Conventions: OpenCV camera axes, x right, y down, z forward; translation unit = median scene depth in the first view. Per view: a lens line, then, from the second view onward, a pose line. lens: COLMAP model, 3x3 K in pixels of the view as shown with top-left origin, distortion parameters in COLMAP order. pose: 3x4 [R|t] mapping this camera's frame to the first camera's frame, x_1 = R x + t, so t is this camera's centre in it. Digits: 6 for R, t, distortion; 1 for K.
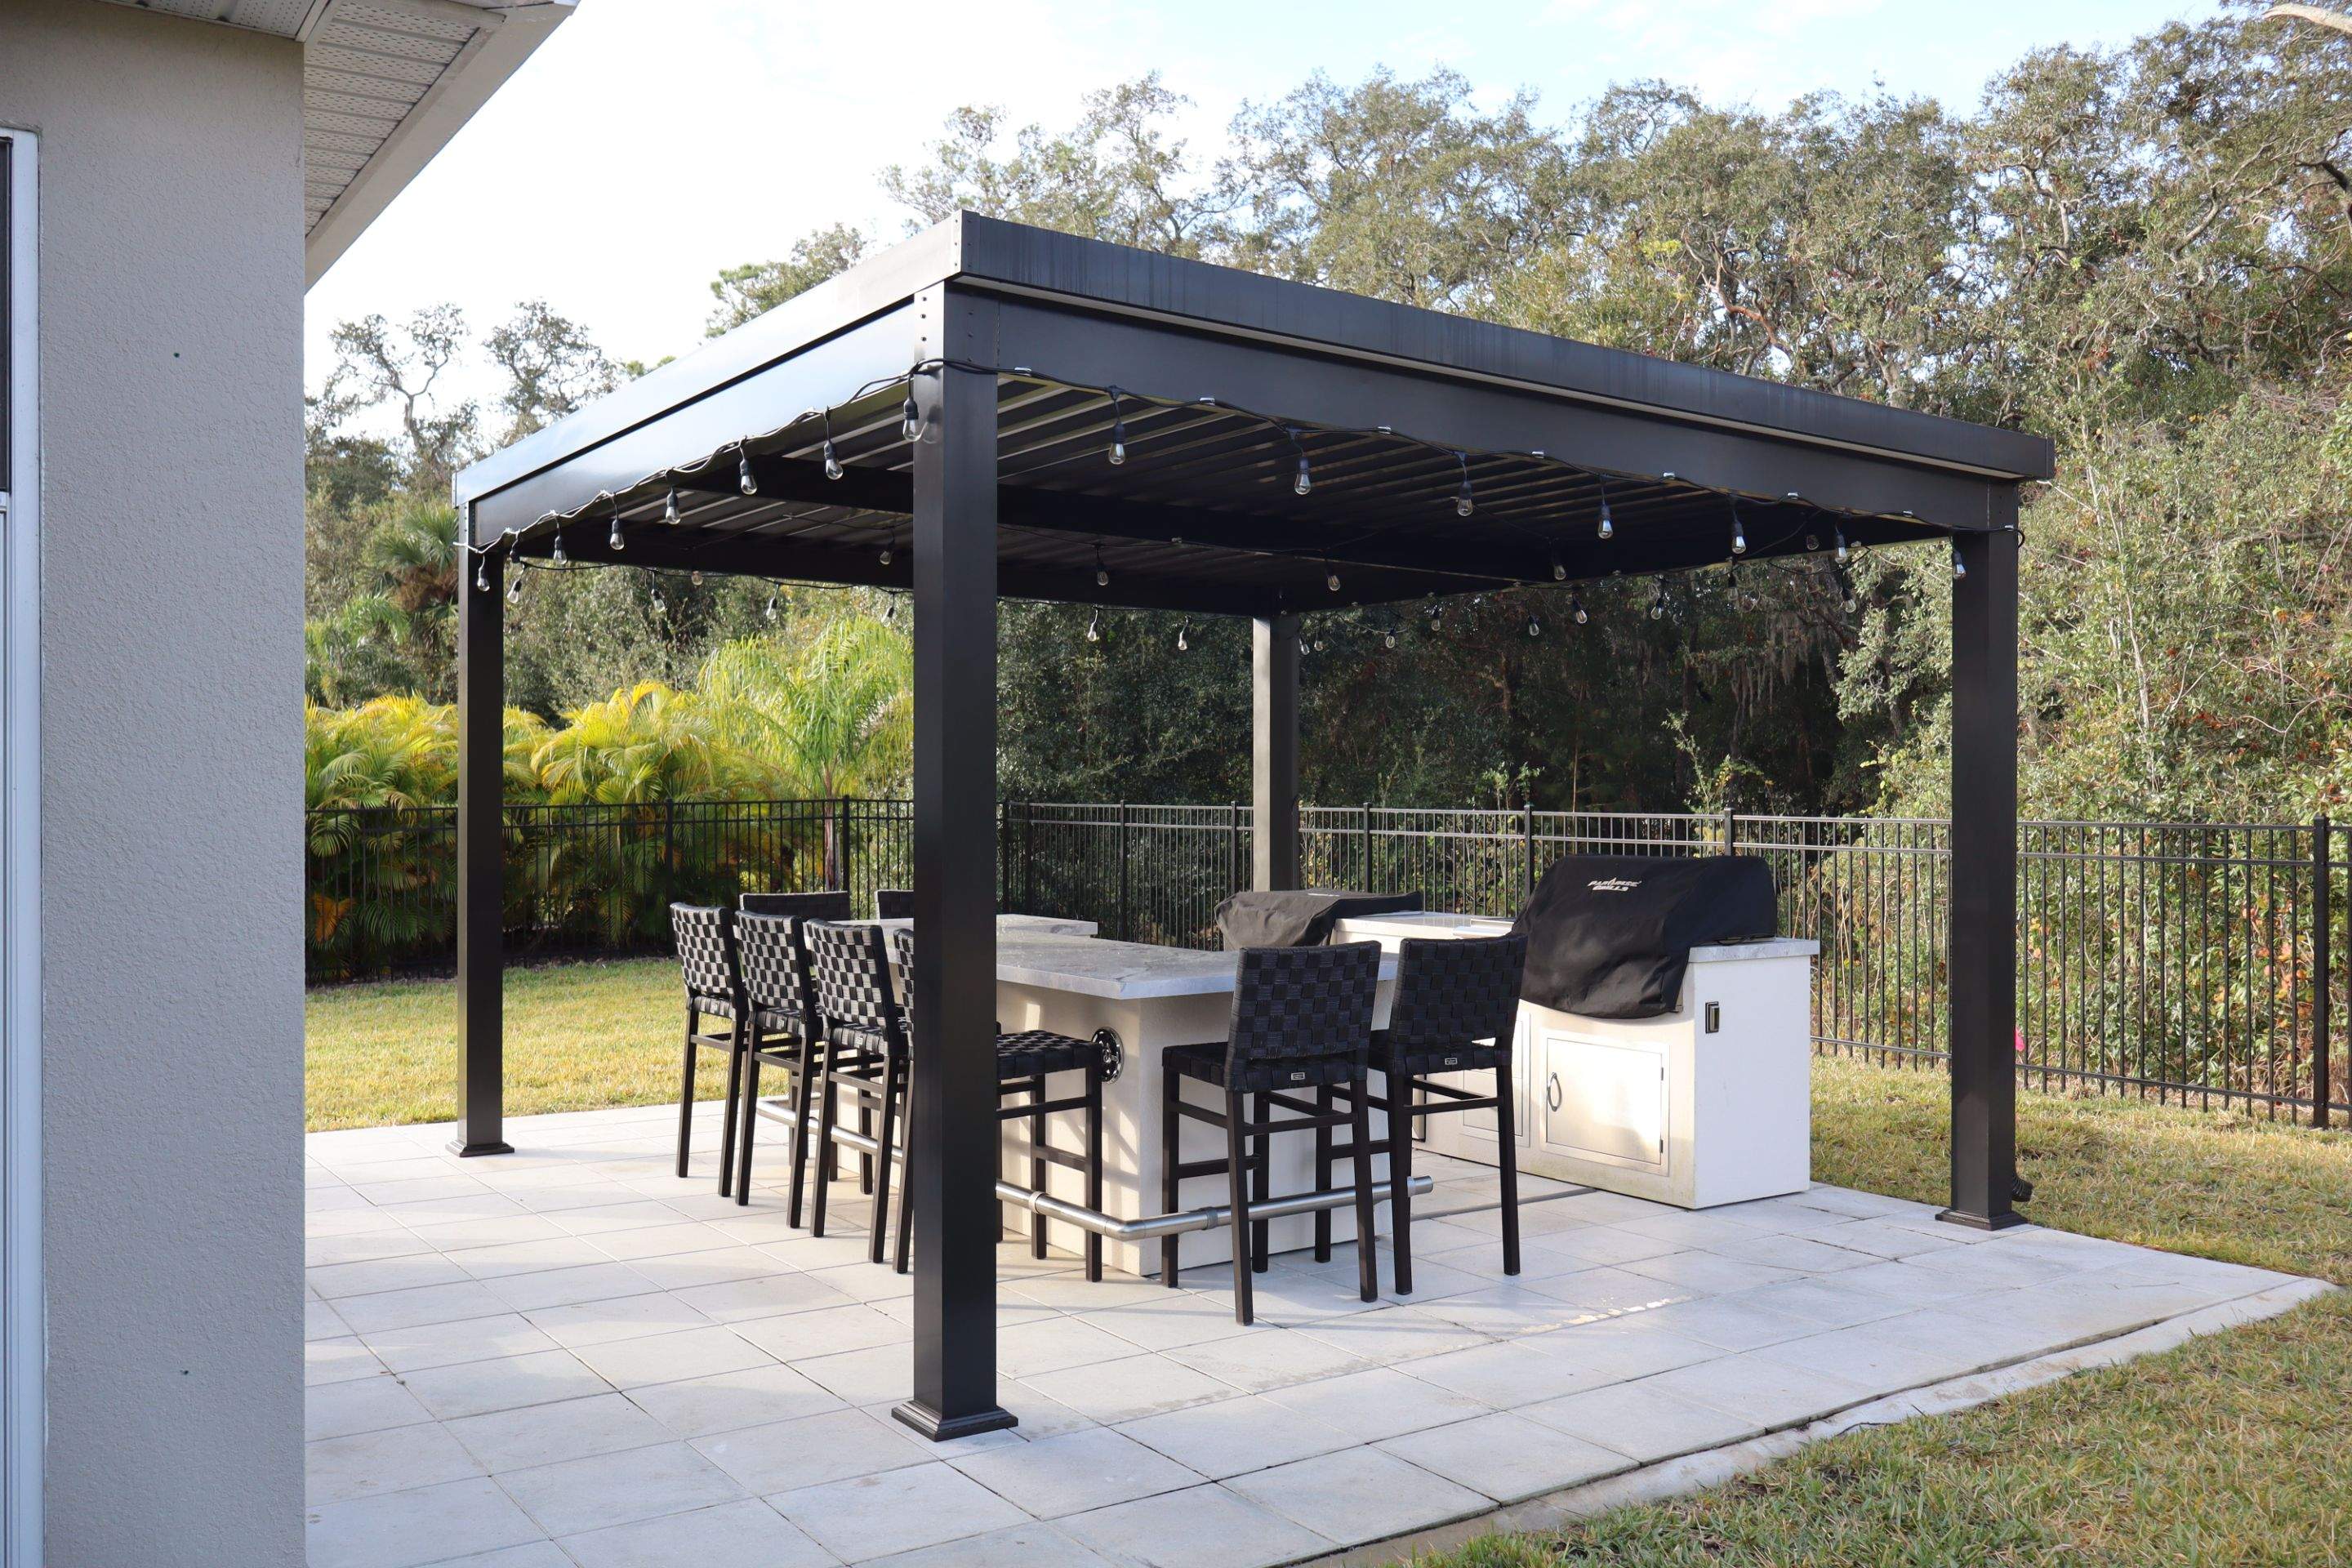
lens RADIAL K [[1967.7, 0, 1176.0], [0, 1967.7, 784.0], [0, 0, 1]] dist [0.002559, 0.007820]
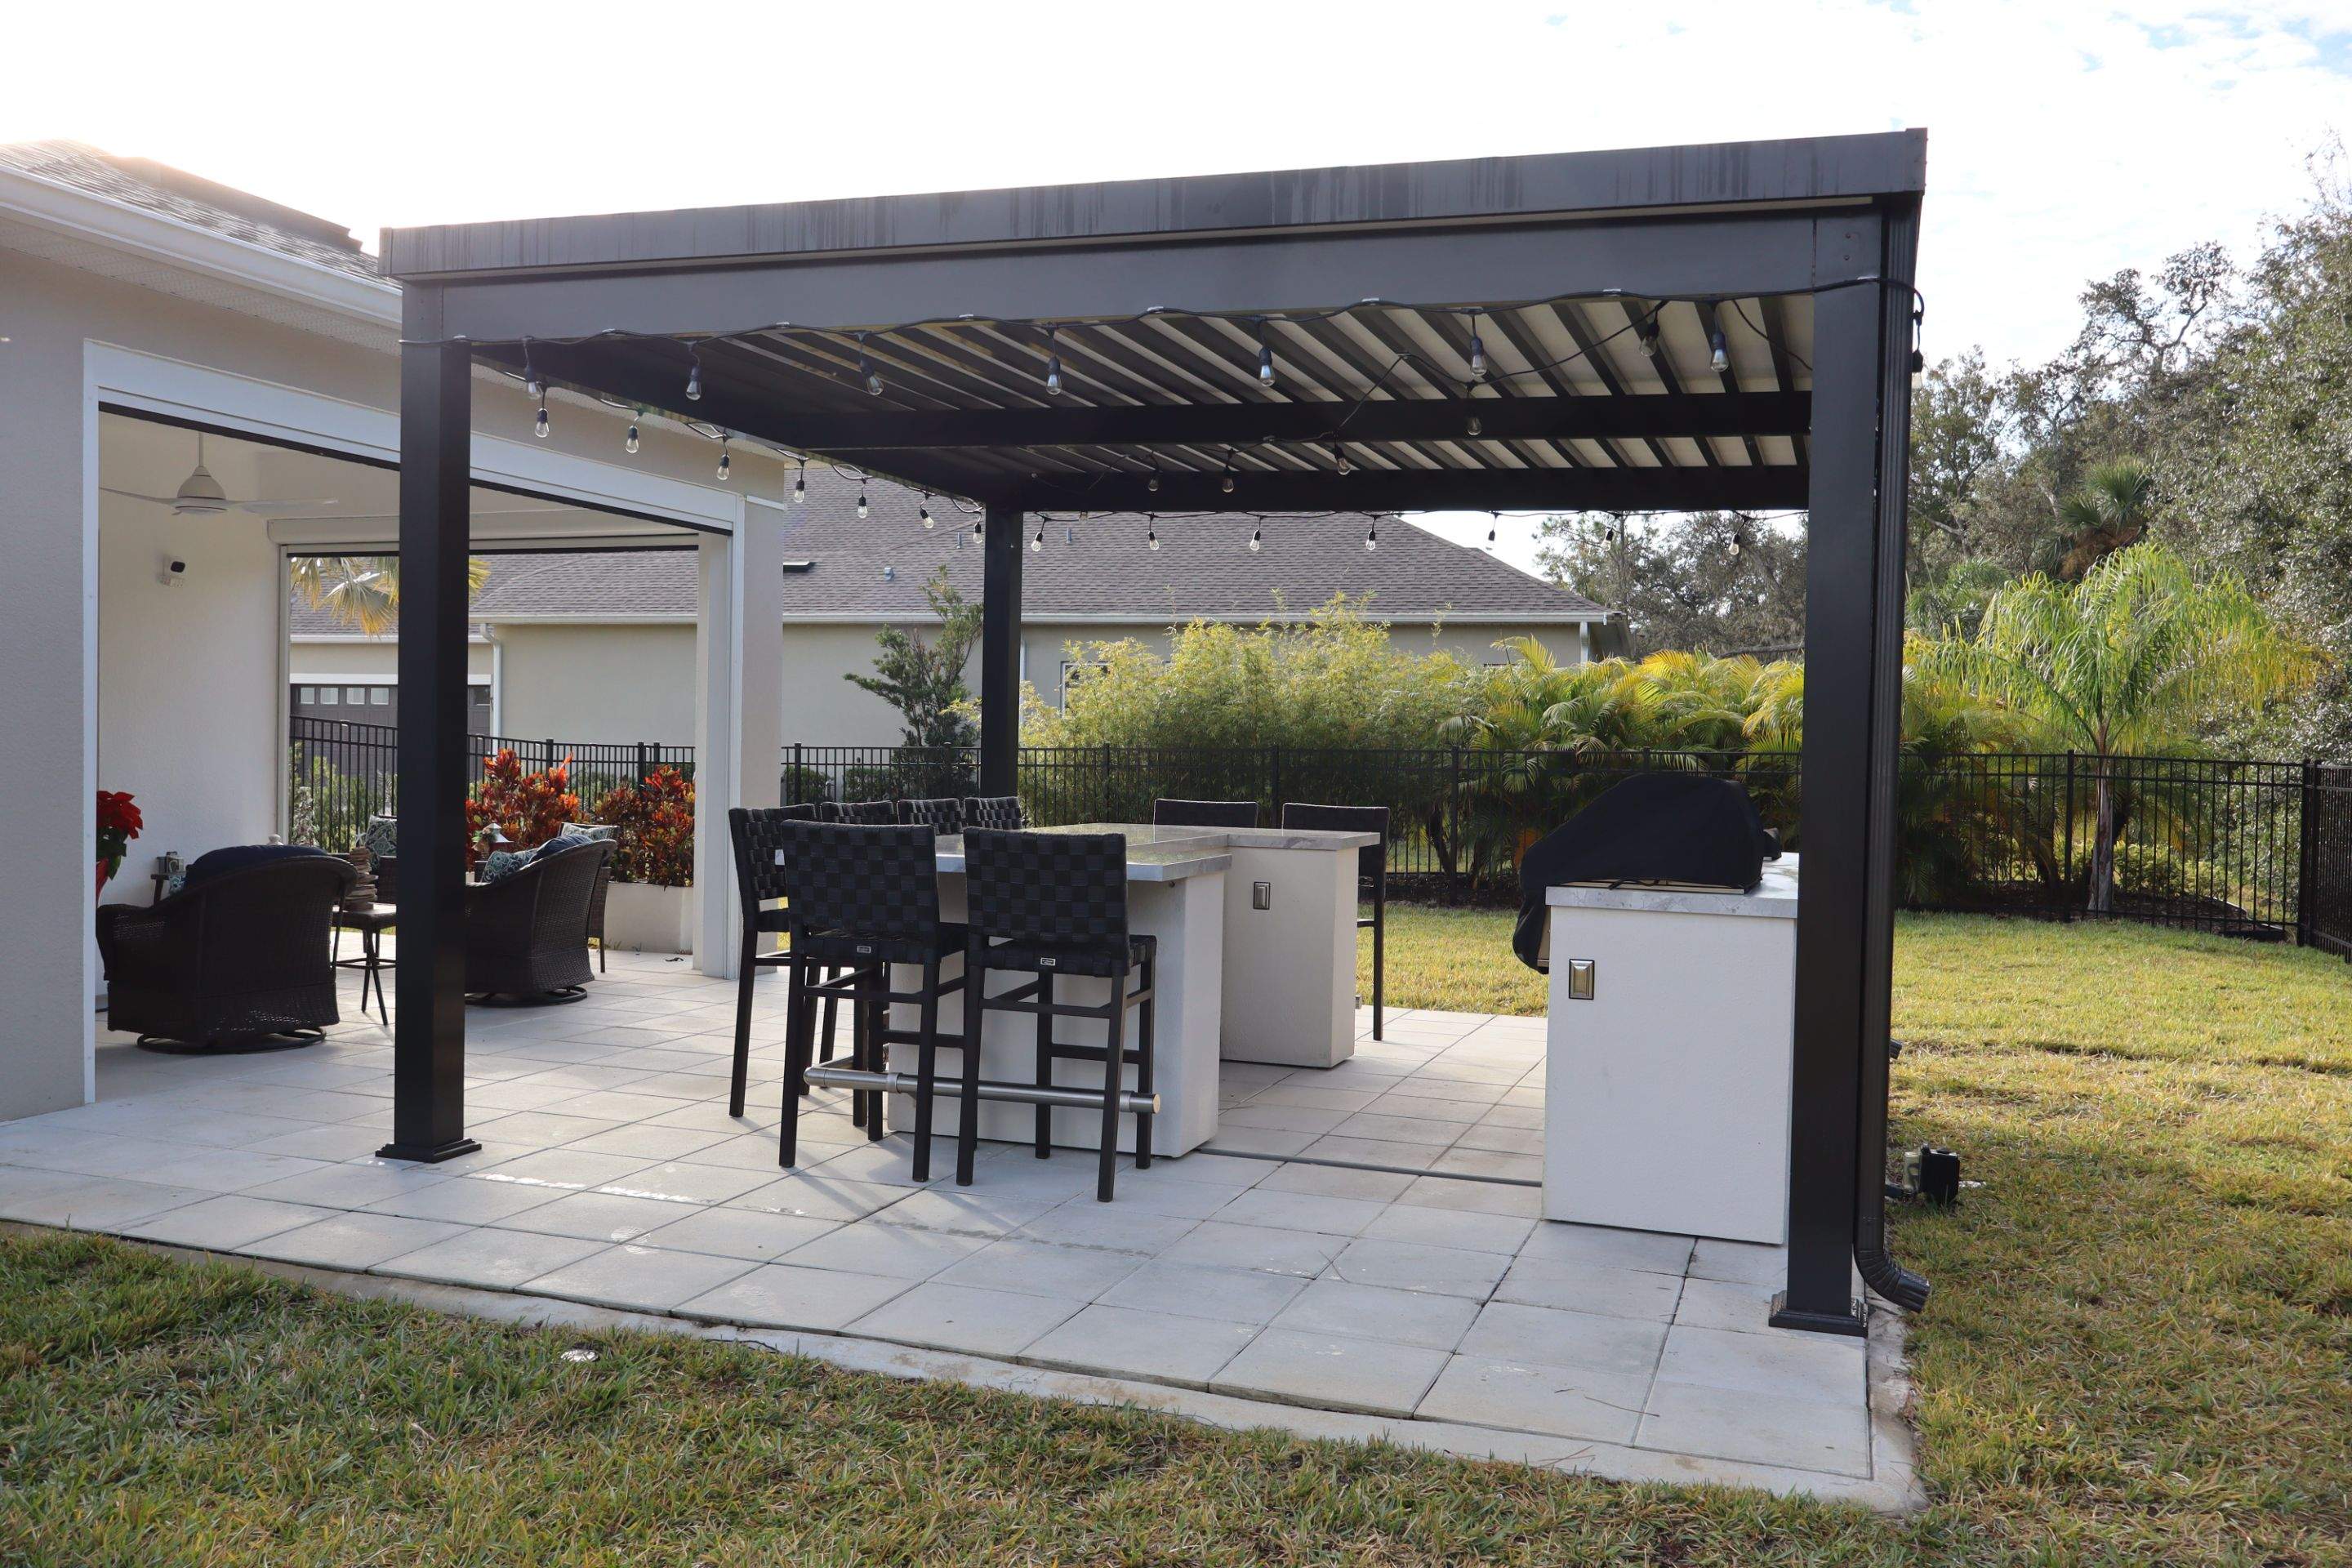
lens RADIAL K [[1967.7, 0, 1176.0], [0, 1967.7, 784.0], [0, 0, 1]] dist [0.002559, 0.007820]
pose [[0.587804, 0.027515, -0.808535, 0.962107], [-0.019648, 0.999612, 0.019734, 0.035474], [0.808764, 0.004286, 0.588117, 0.498701]]
